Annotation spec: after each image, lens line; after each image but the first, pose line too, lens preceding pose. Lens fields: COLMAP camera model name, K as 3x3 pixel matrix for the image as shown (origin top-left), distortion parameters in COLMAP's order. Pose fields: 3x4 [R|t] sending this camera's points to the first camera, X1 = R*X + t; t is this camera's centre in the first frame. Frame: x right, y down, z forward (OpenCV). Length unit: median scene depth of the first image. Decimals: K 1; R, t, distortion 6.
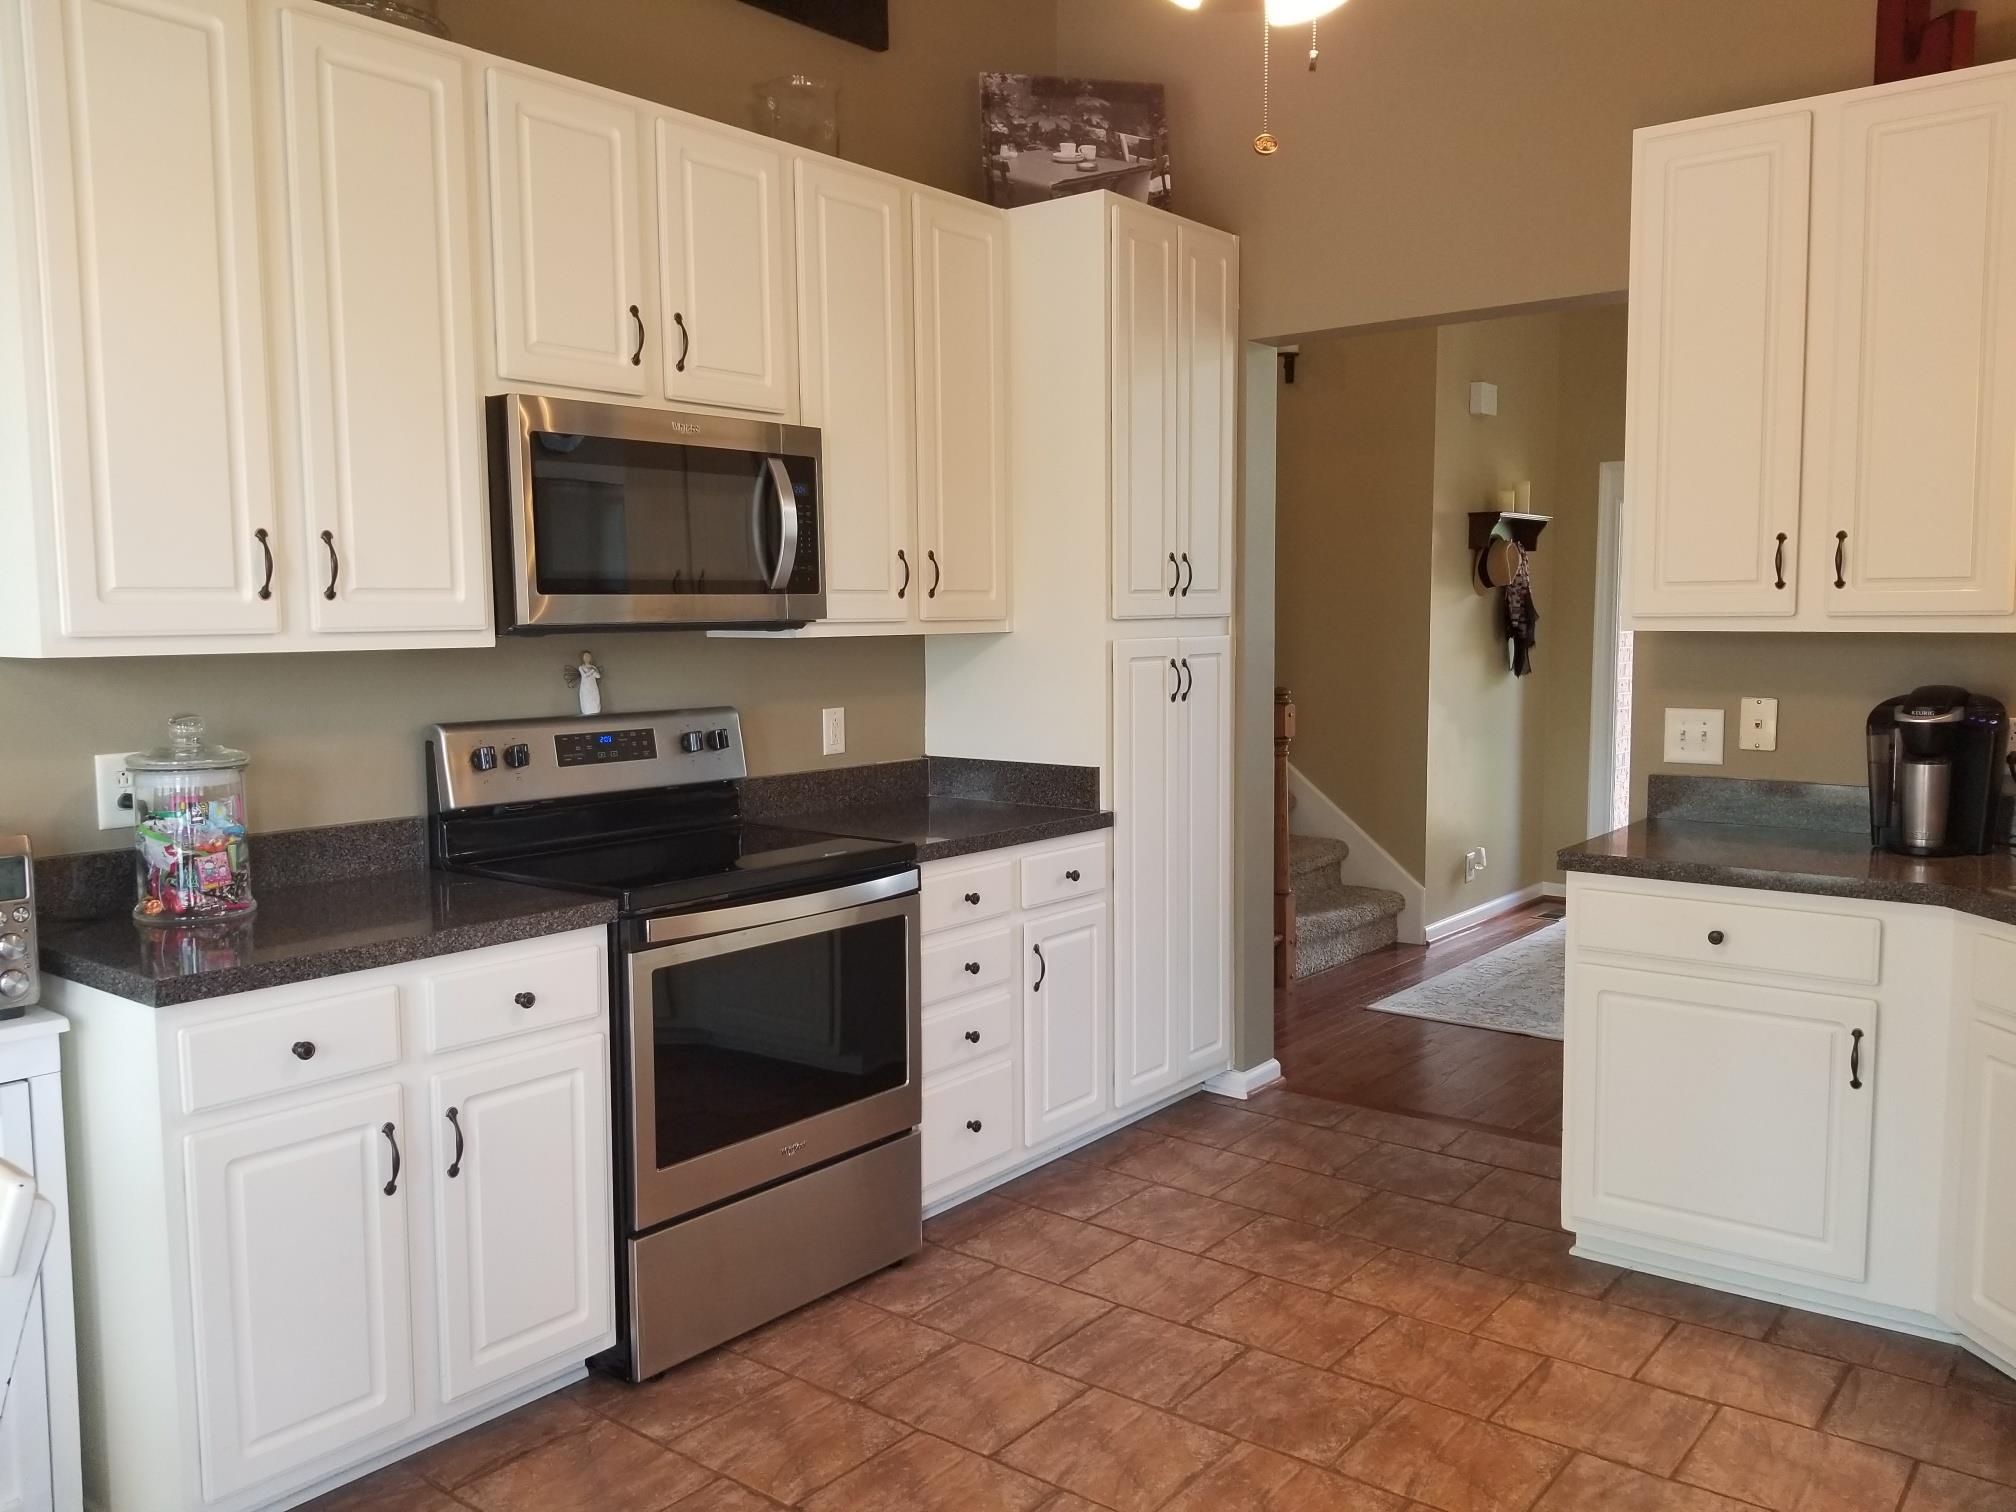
lens RADIAL K [[1569.6, 0, 1008.9], [0, 1569.6, 762.4], [0, 0, 1]] dist [0.066184, -0.109990]
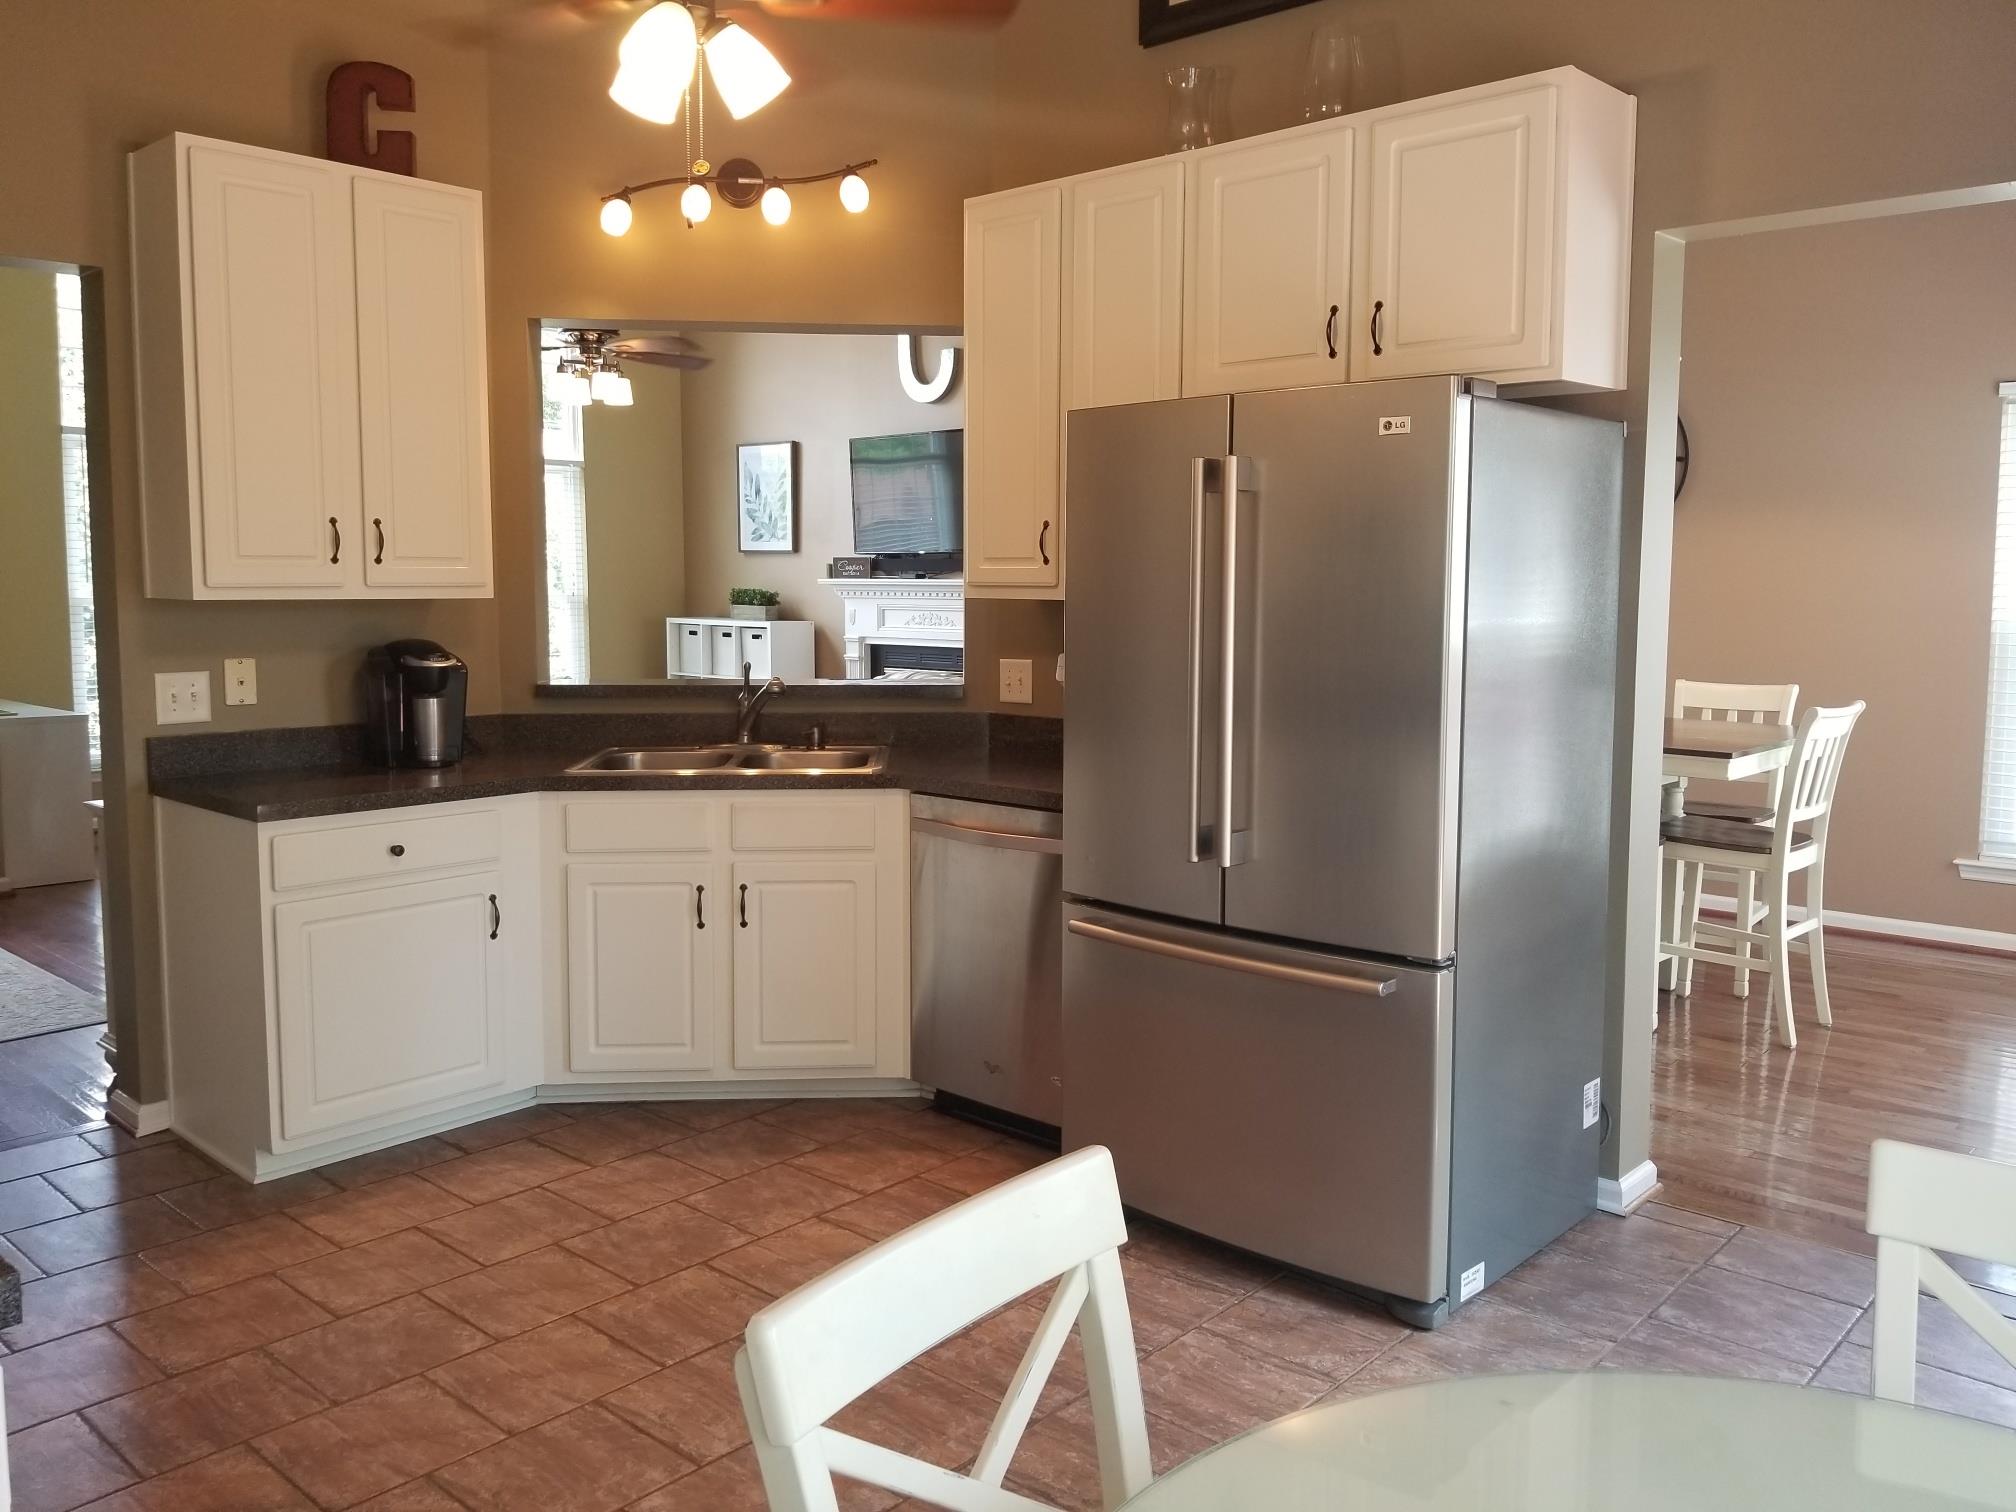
lens RADIAL K [[1569.6, 0, 1007.7], [0, 1569.6, 703.8], [0, 0, 1]] dist [0.066184, -0.109990]
pose [[0.070636, -0.069217, 0.995098, -0.718208], [0.093535, 0.993654, 0.062477, -0.032624], [-0.993107, 0.088664, 0.076662, 0.431644]]
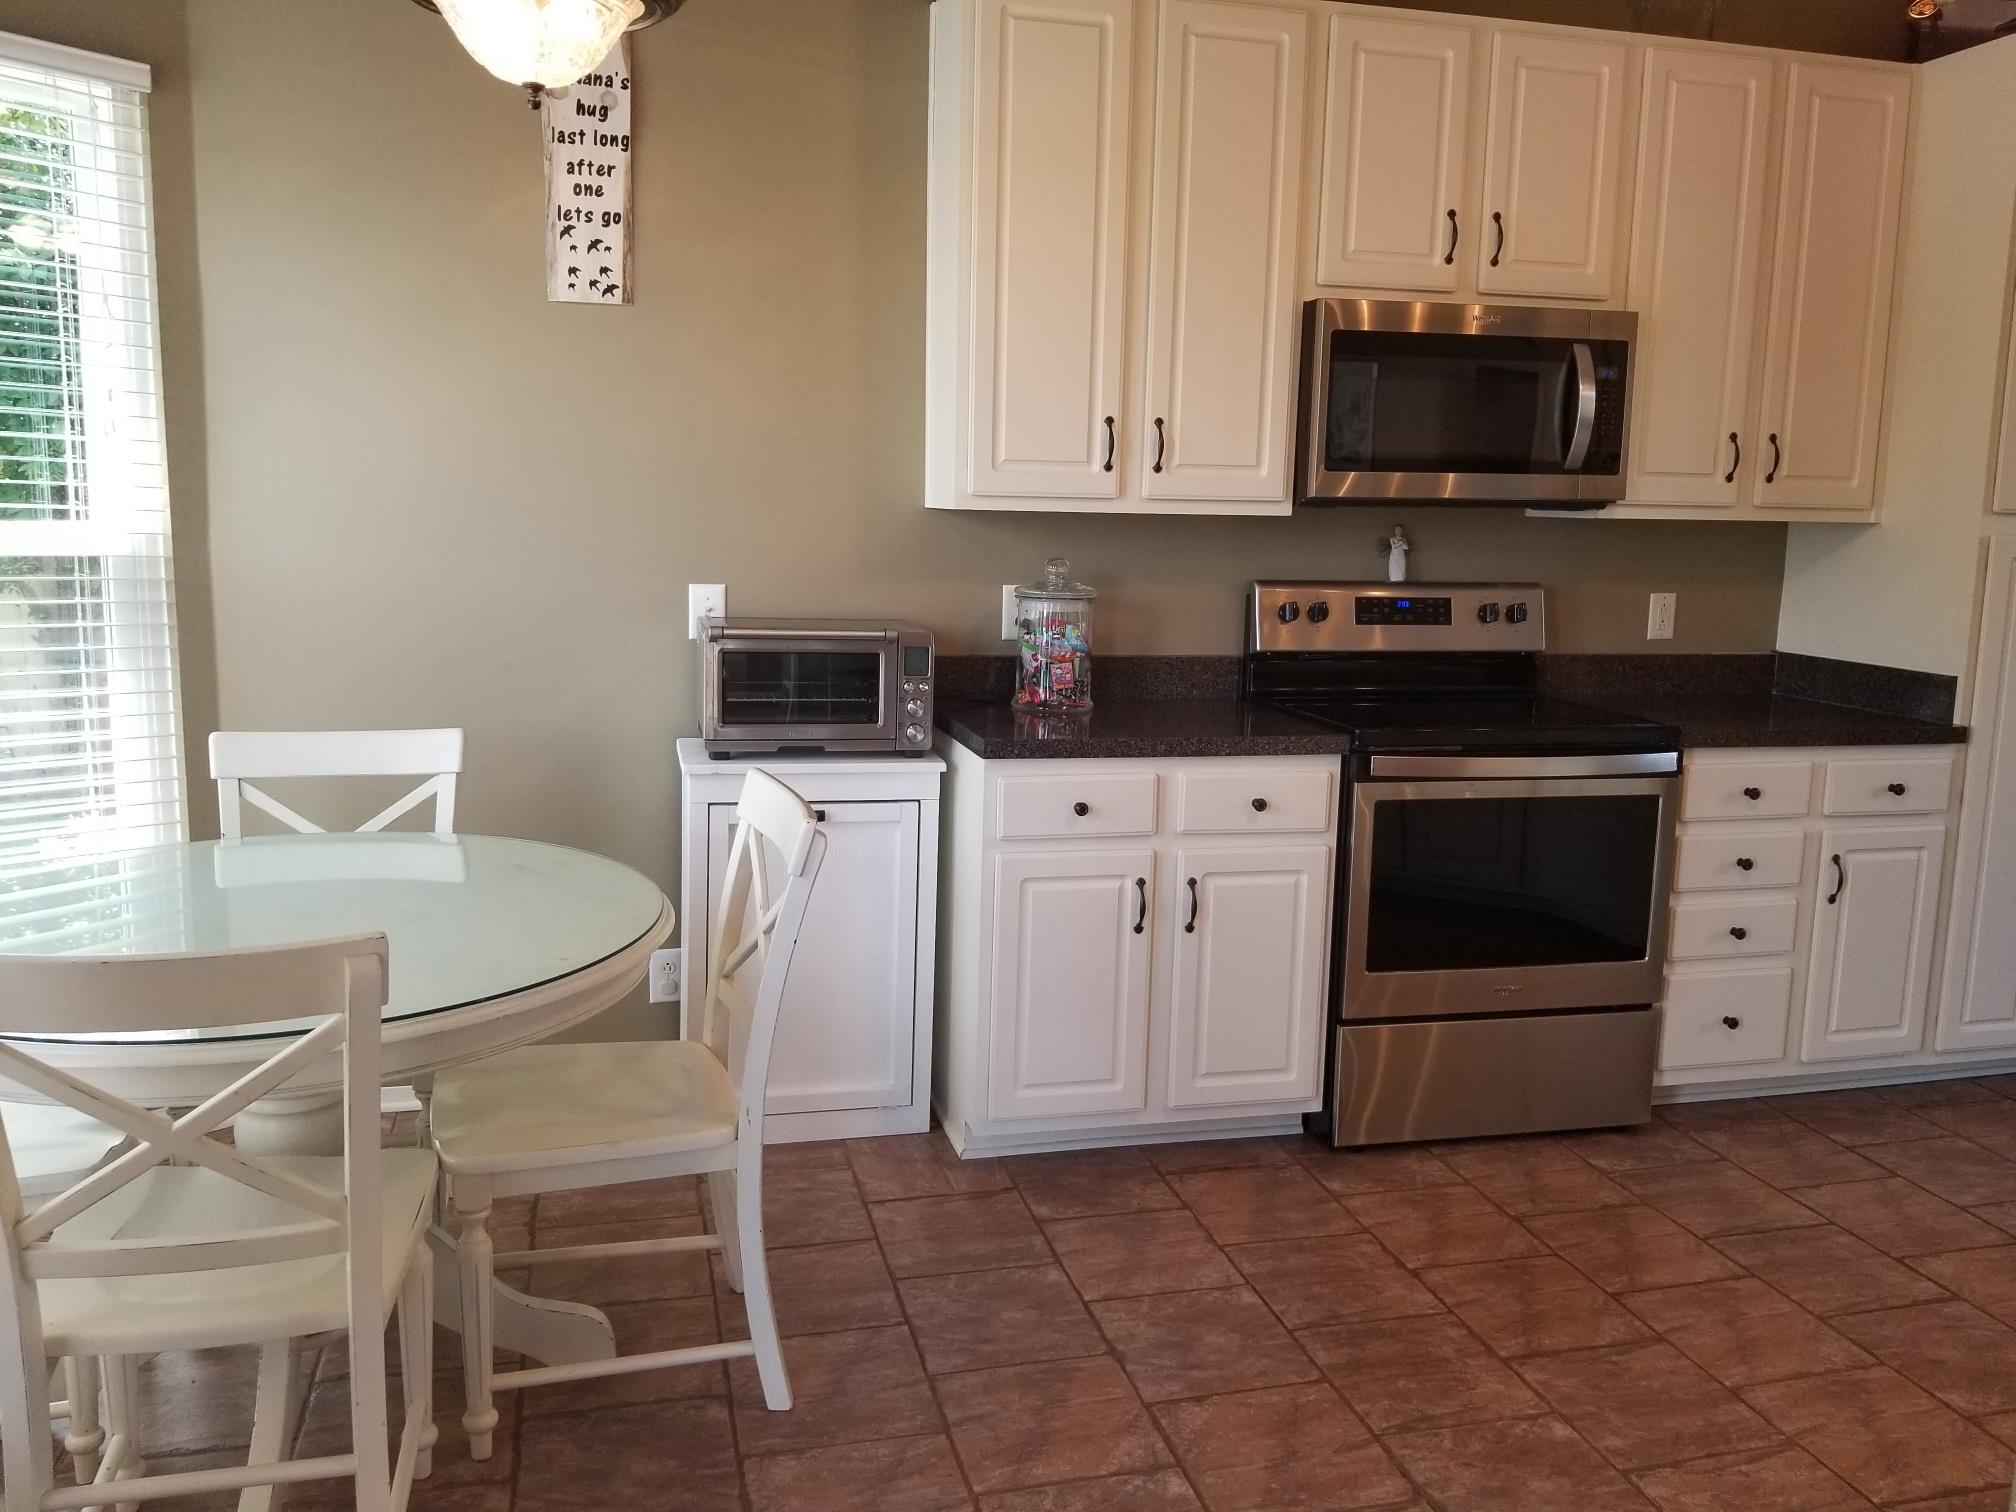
lens RADIAL K [[1569.6, 0, 1014.3], [0, 1569.6, 736.8], [0, 0, 1]] dist [0.066184, -0.109990]
pose [[0.794987, 0.115272, -0.595574, 0.220274], [-0.085764, 0.993276, 0.077766, 0.016960], [0.600534, -0.010744, 0.799527, -0.070662]]
